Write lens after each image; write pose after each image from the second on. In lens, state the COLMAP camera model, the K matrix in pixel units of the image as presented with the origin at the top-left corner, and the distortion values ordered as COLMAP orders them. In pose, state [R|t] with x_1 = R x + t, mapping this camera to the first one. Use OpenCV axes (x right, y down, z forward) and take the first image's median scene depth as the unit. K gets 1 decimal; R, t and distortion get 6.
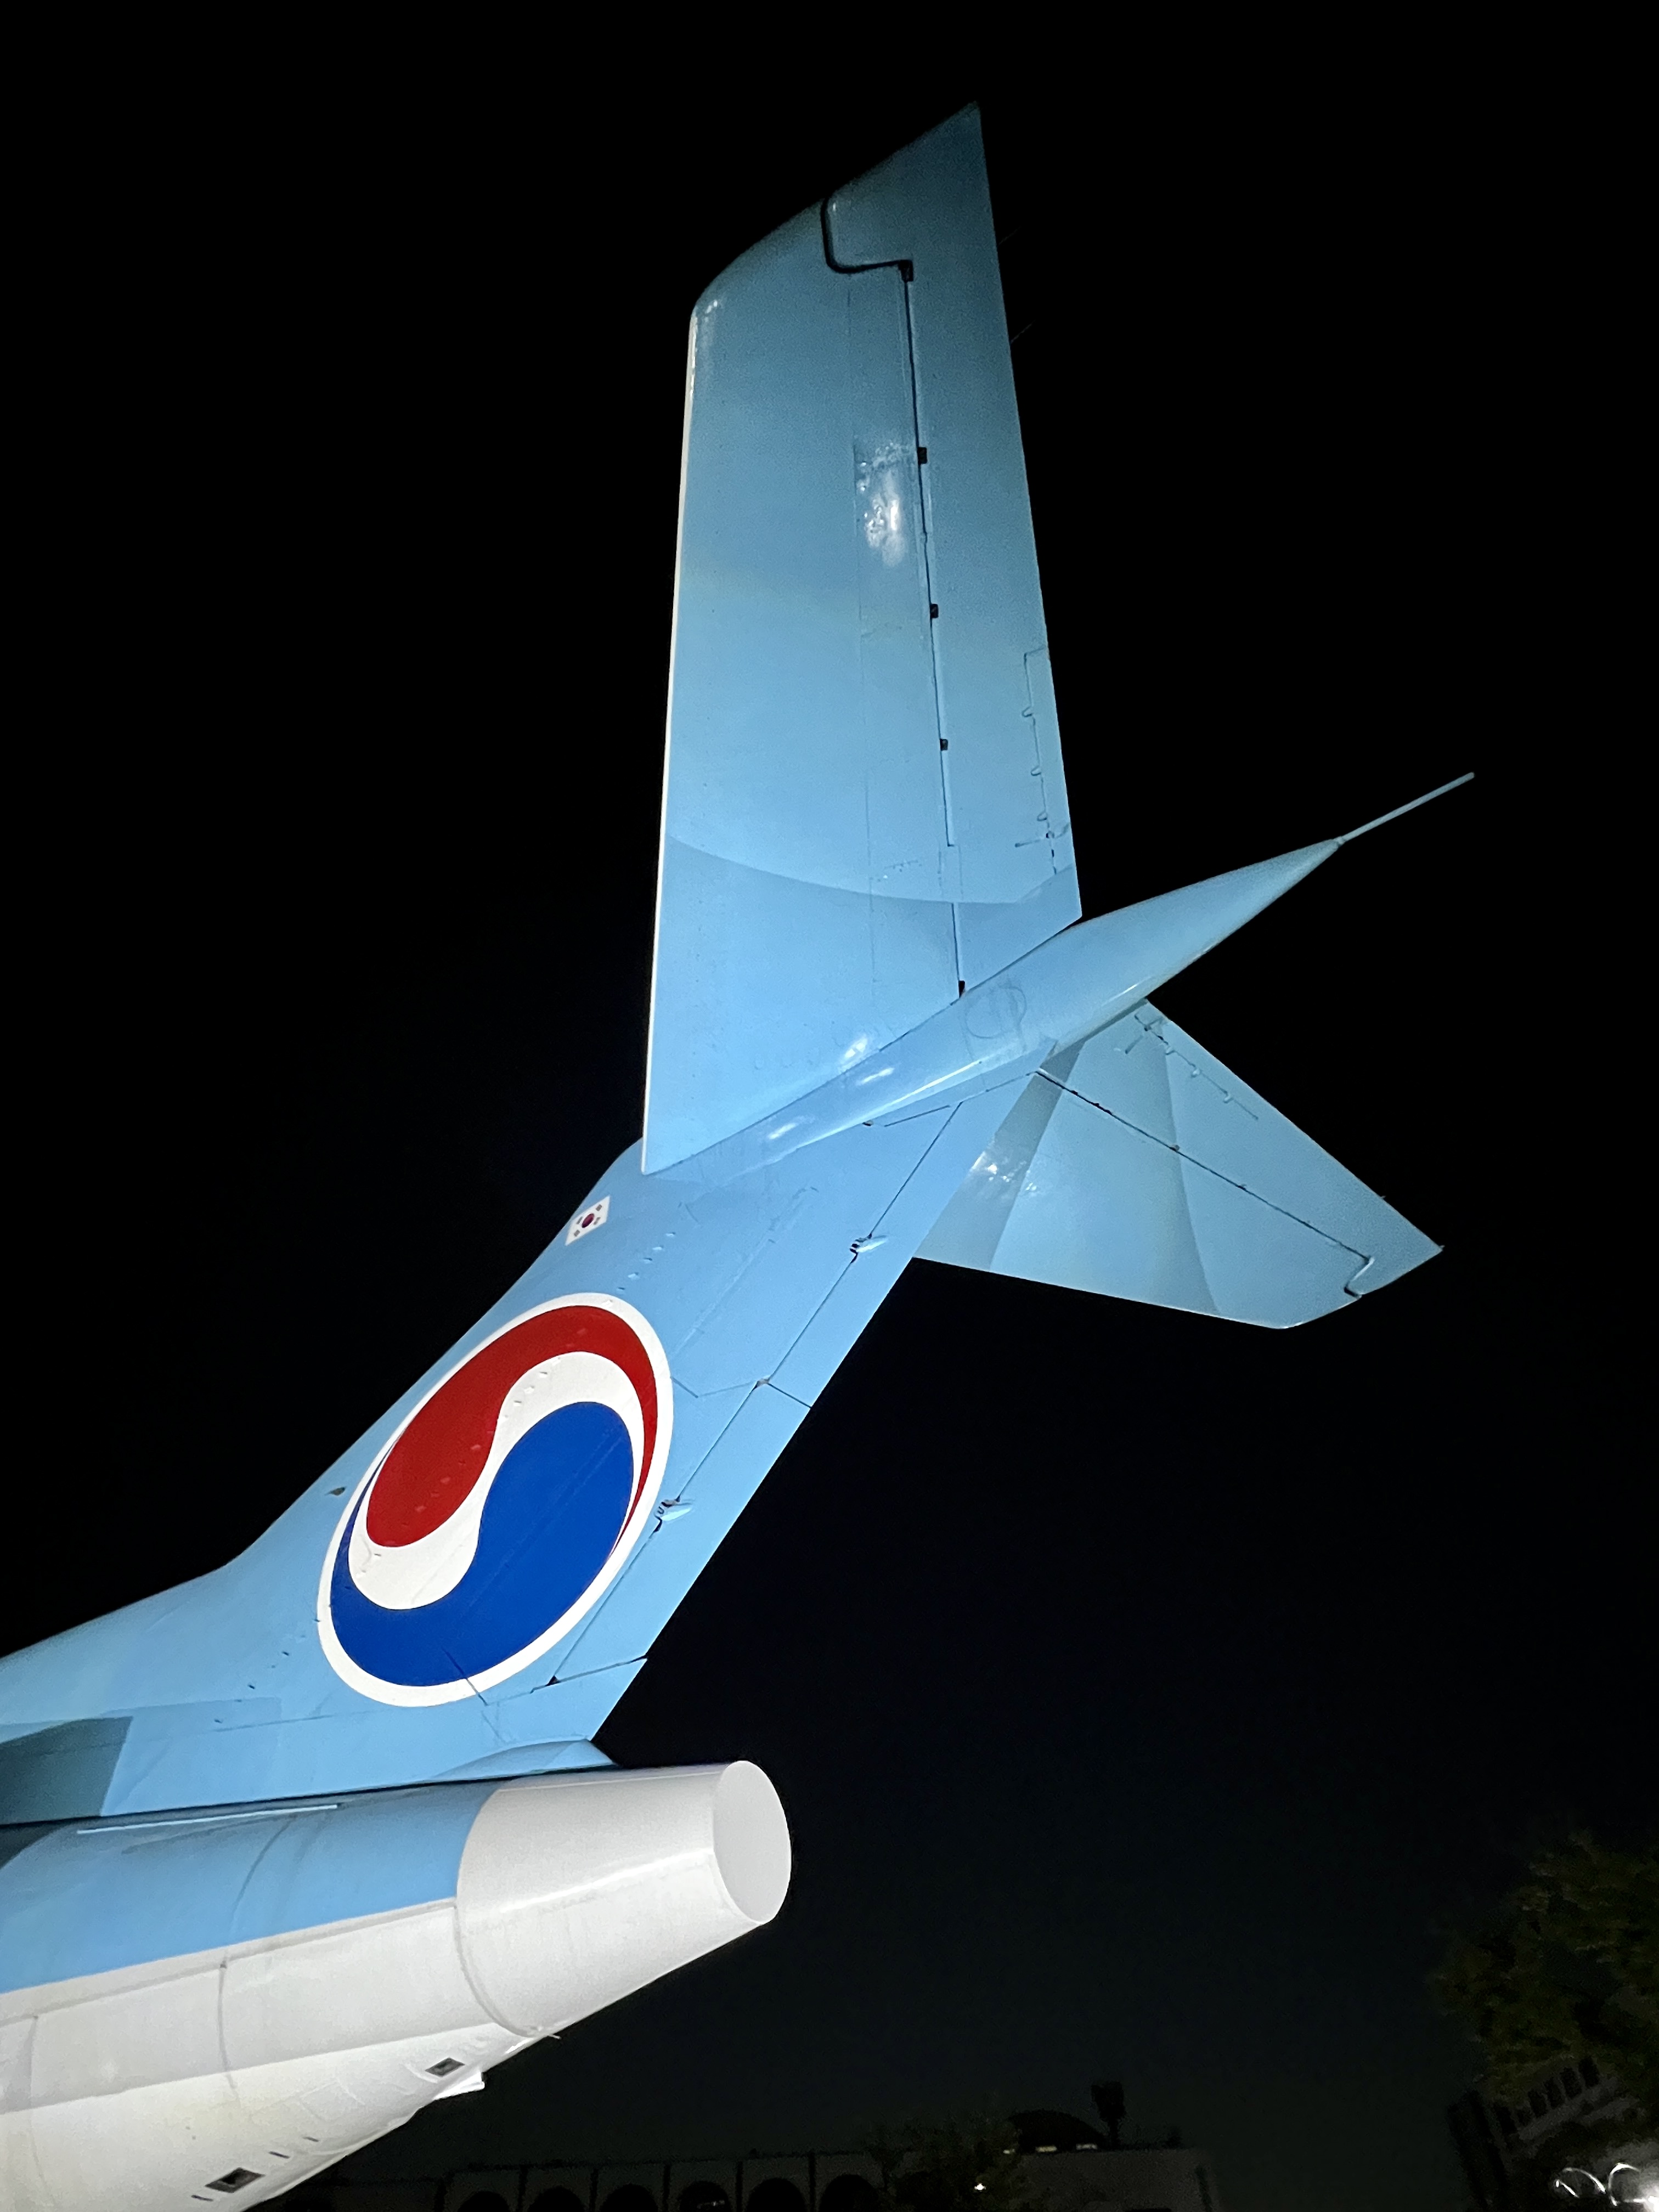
lens RADIAL K [[1157.6, 0, 825.4], [0, 1157.6, 1110.0], [0, 0, 1]] dist [-0.010615, -0.001204]
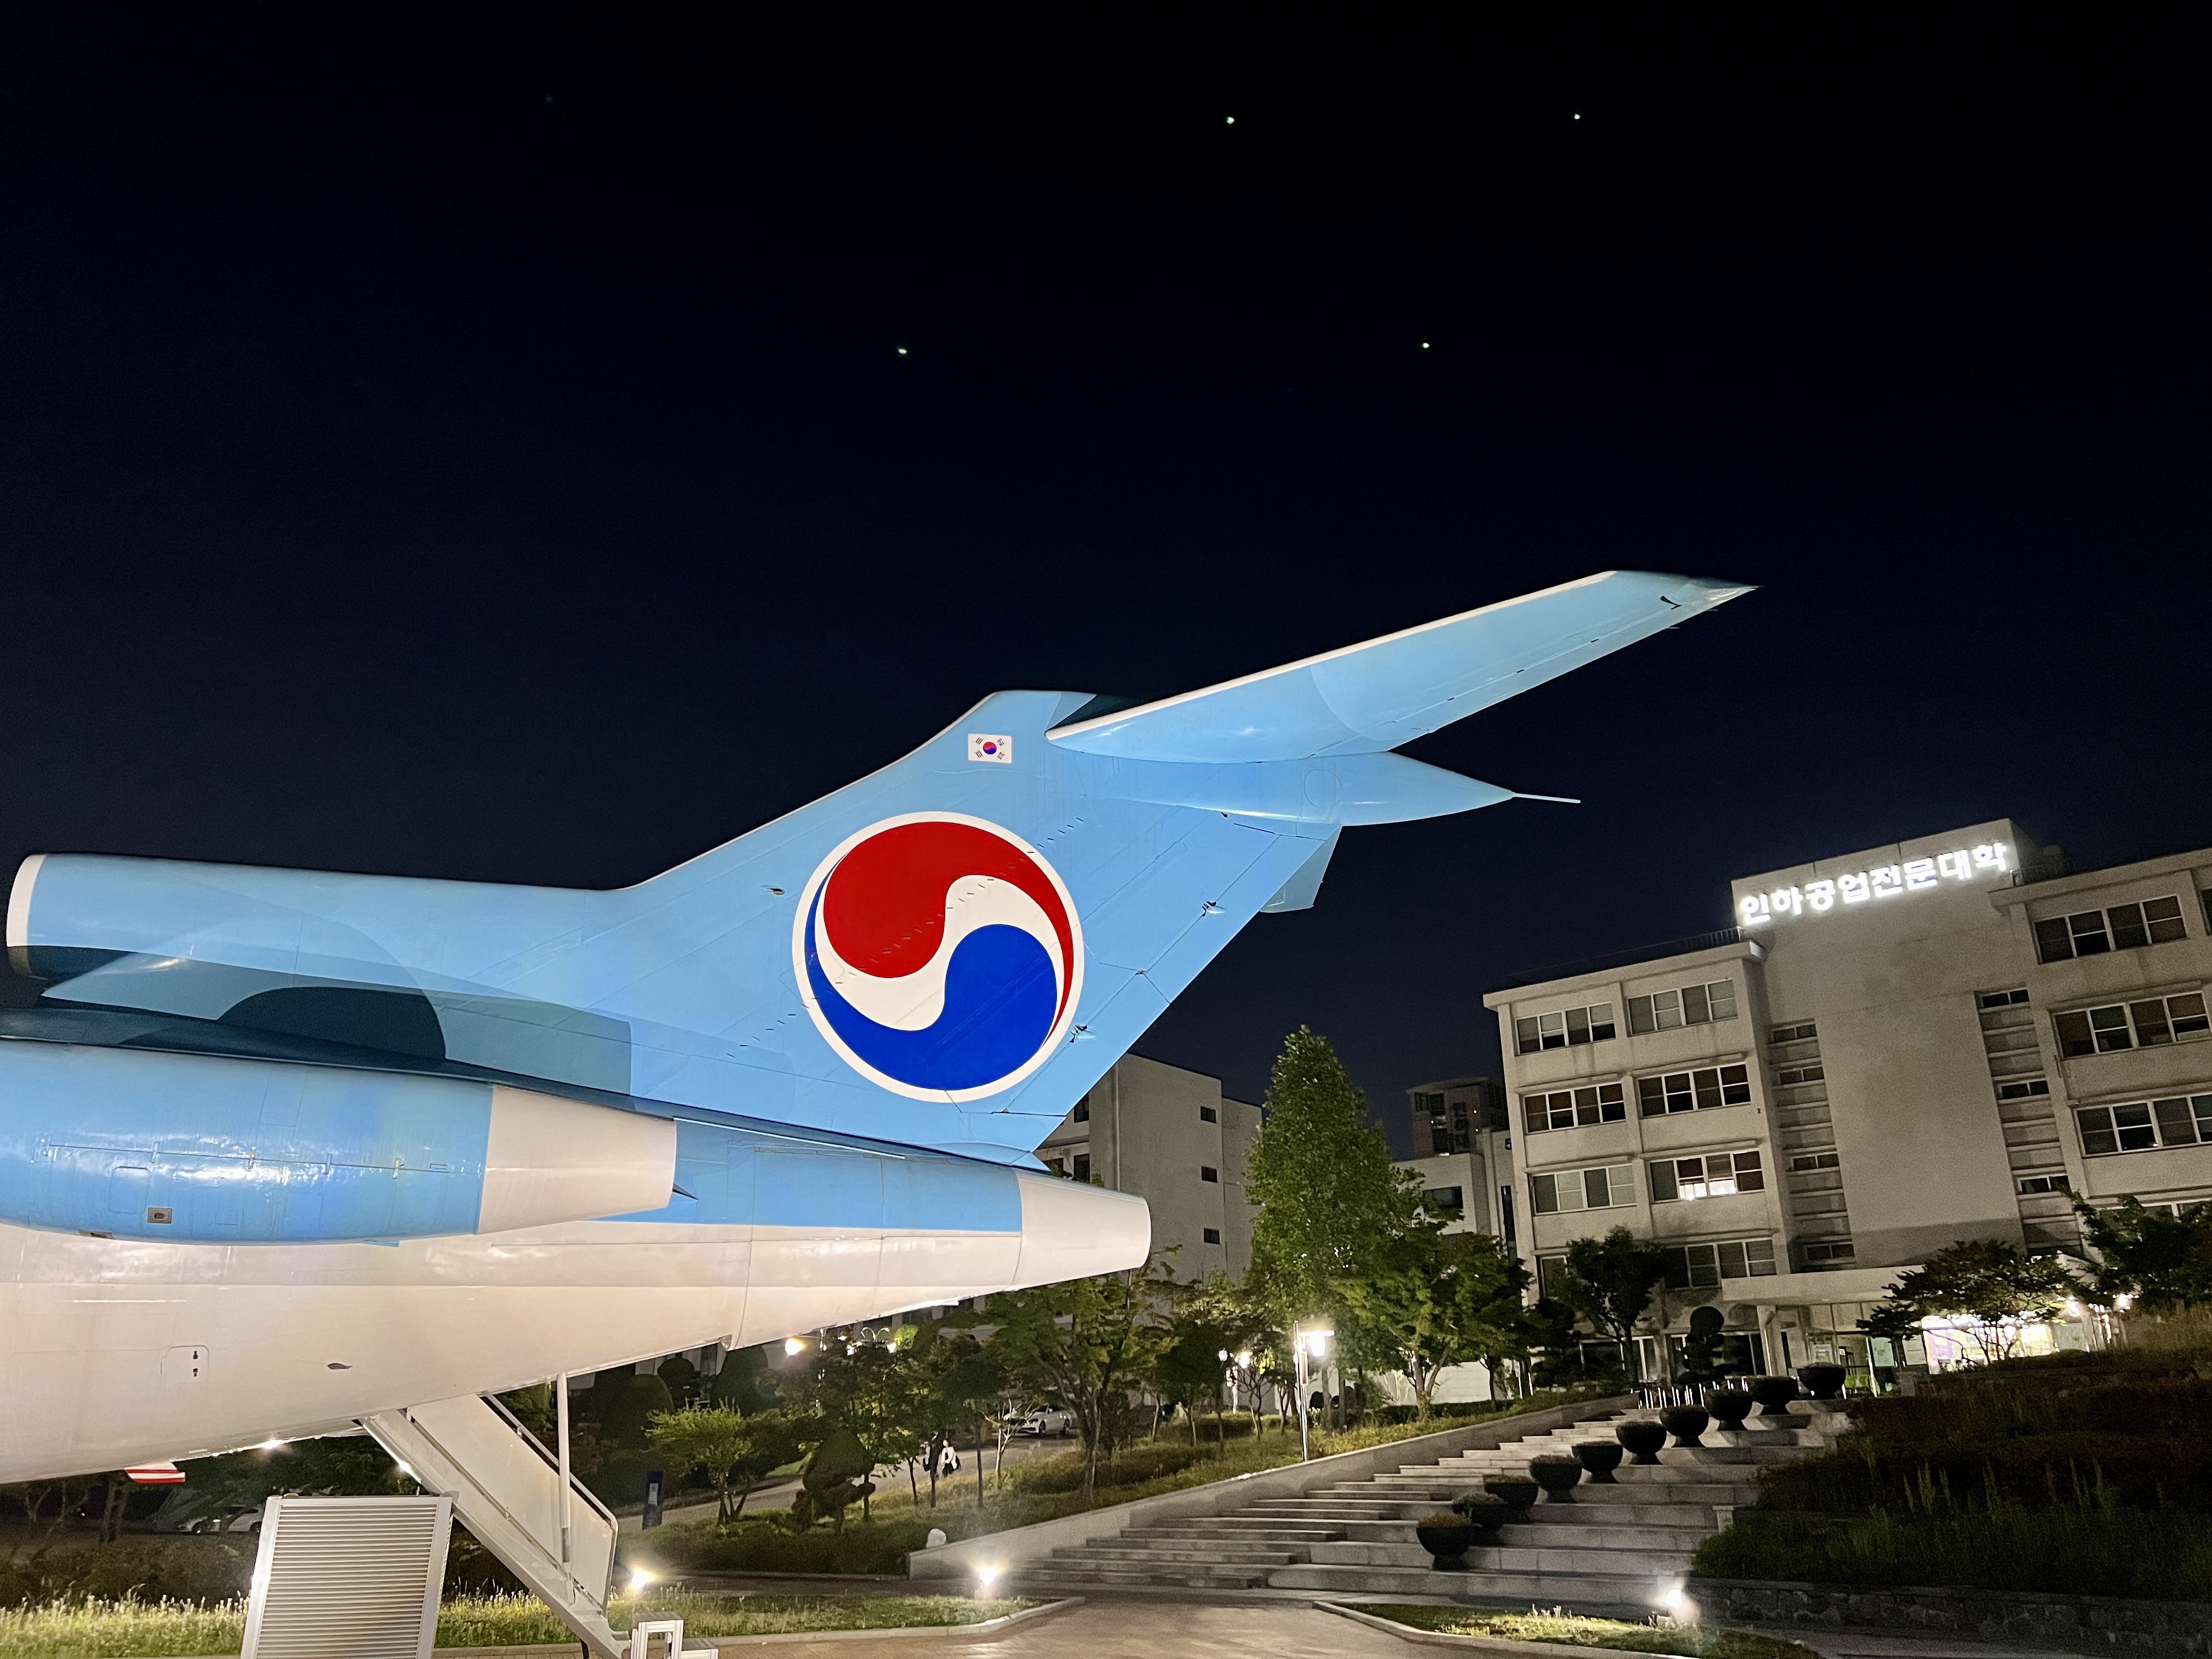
lens RADIAL K [[1678.5, 0, 1129.4], [0, 1678.5, 810.4], [0, 0, 1]] dist [0.060432, -0.063111]
pose [[0.632071, 0.314690, 0.708136, -1.875376], [-0.597267, 0.780069, 0.186454, -0.383699], [-0.493719, -0.540798, 0.681013, -0.483360]]
